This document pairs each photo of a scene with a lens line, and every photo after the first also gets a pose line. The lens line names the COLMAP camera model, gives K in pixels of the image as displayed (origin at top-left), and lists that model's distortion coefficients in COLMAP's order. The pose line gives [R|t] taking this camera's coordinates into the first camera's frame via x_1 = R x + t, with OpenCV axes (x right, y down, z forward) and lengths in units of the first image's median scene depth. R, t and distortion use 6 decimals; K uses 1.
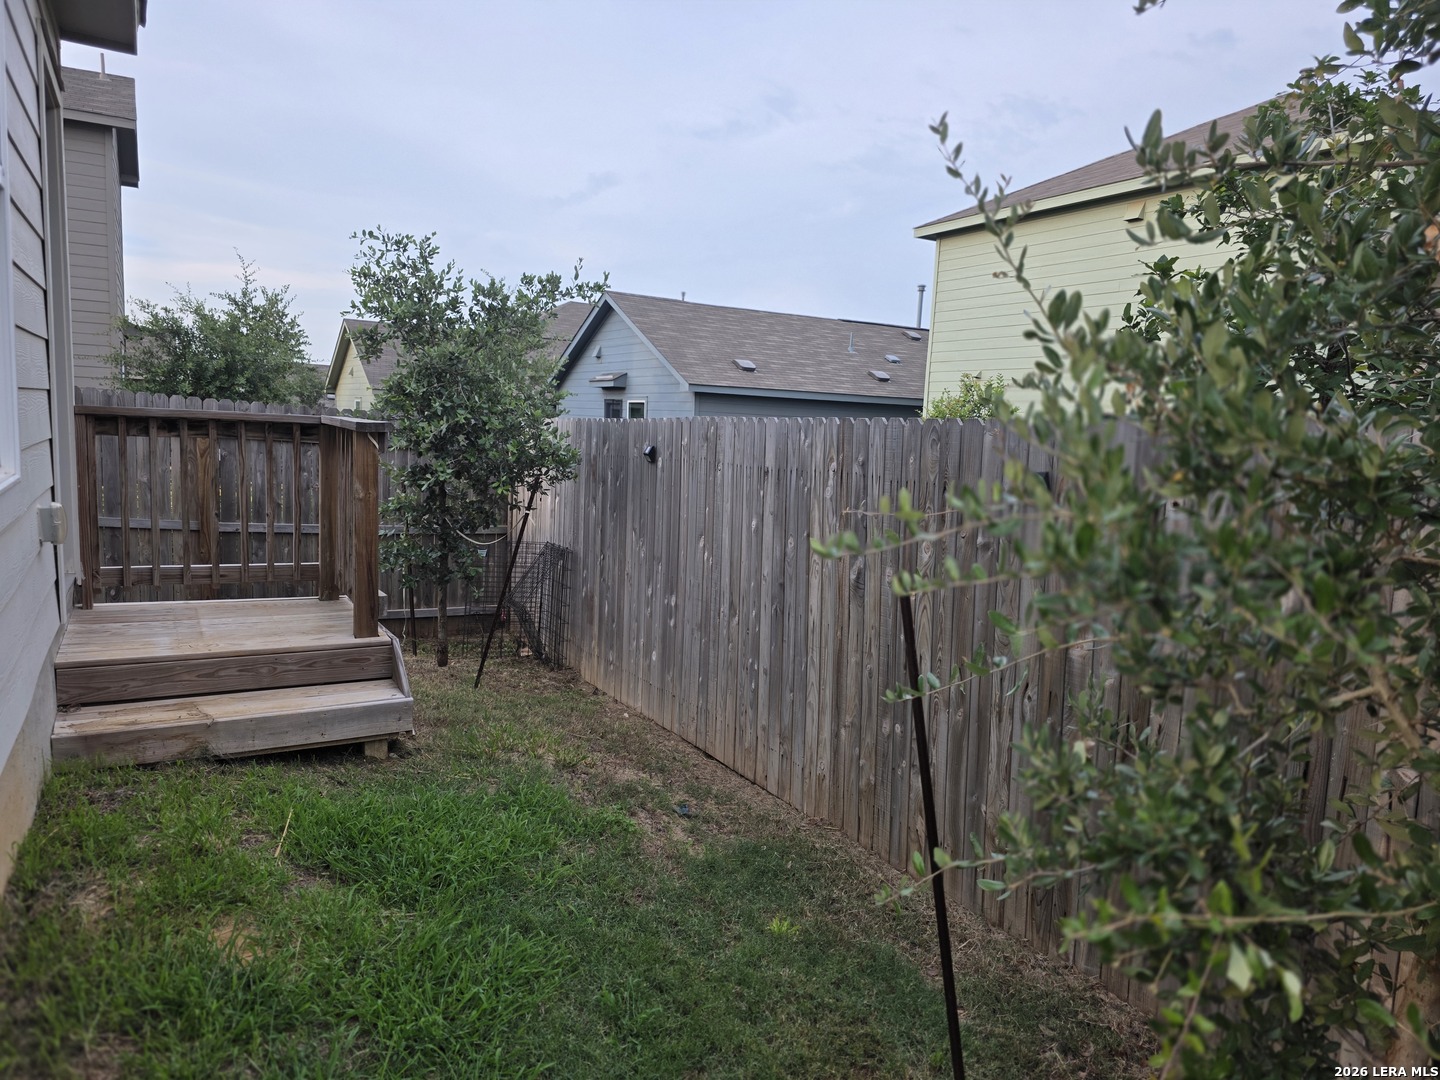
lens RADIAL K [[983.2, 0, 720.0], [0, 983.2, 540.0], [0, 0, 1]] dist [0.024269, -0.000582]
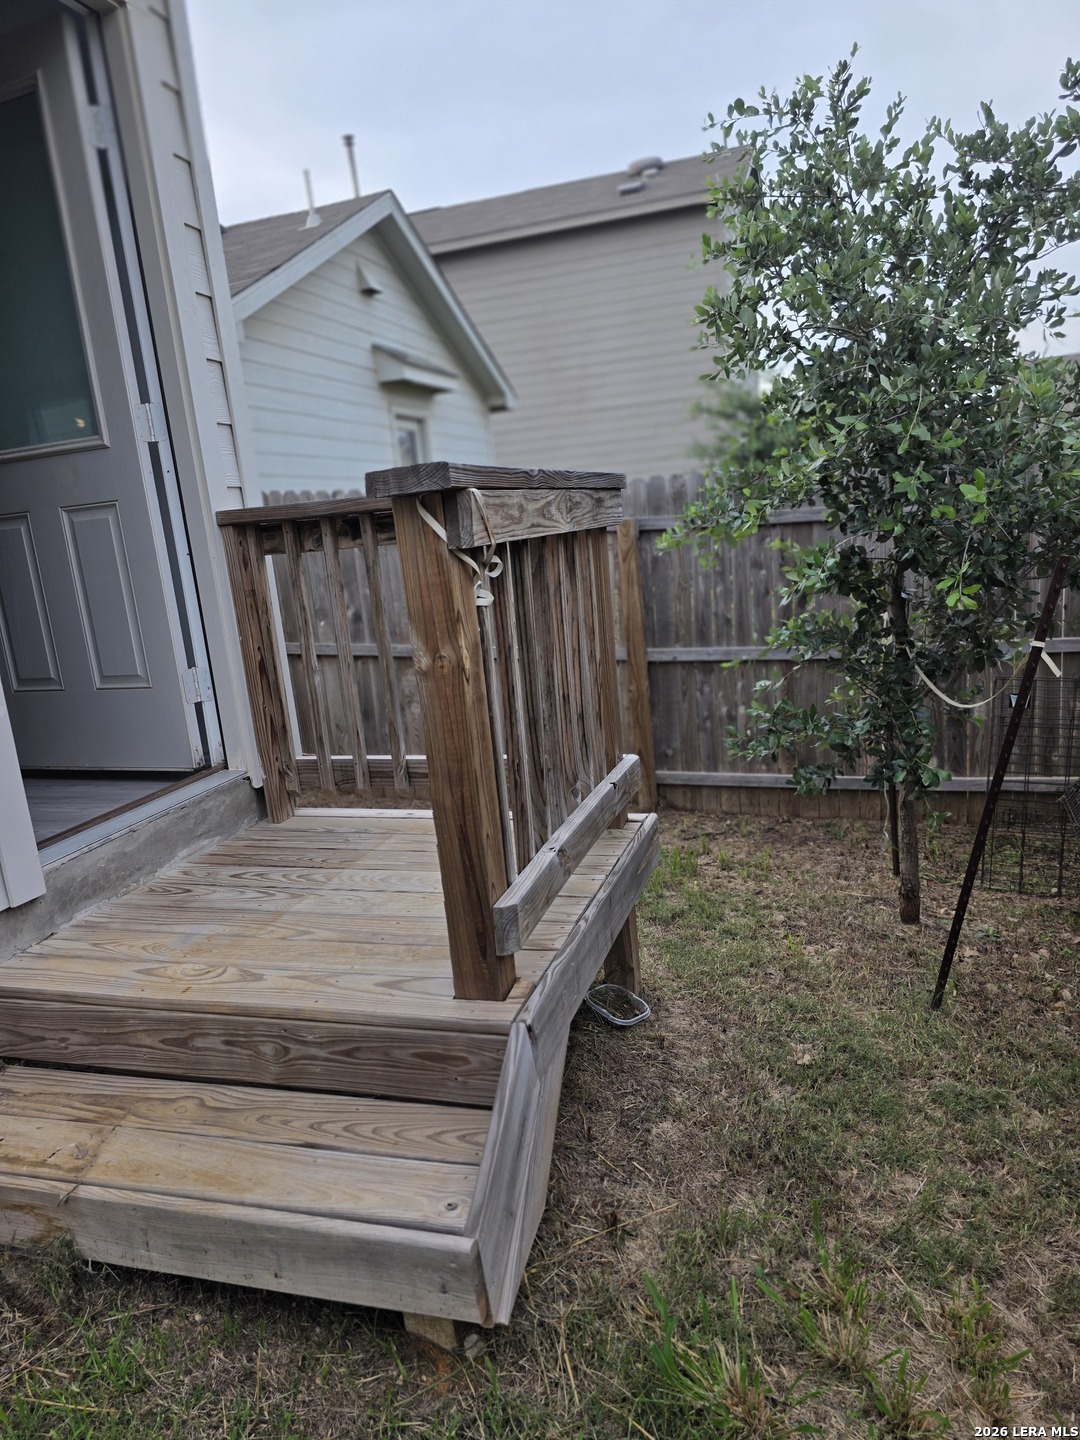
lens RADIAL K [[983.2, 0, 540.0], [0, 983.2, 720.0], [0, 0, 1]] dist [0.024269, -0.000582]
pose [[0.675876, 0.040094, -0.735924, -0.037635], [0.035268, 0.995616, 0.086632, -0.049626], [0.736171, -0.084507, 0.671499, 0.702610]]
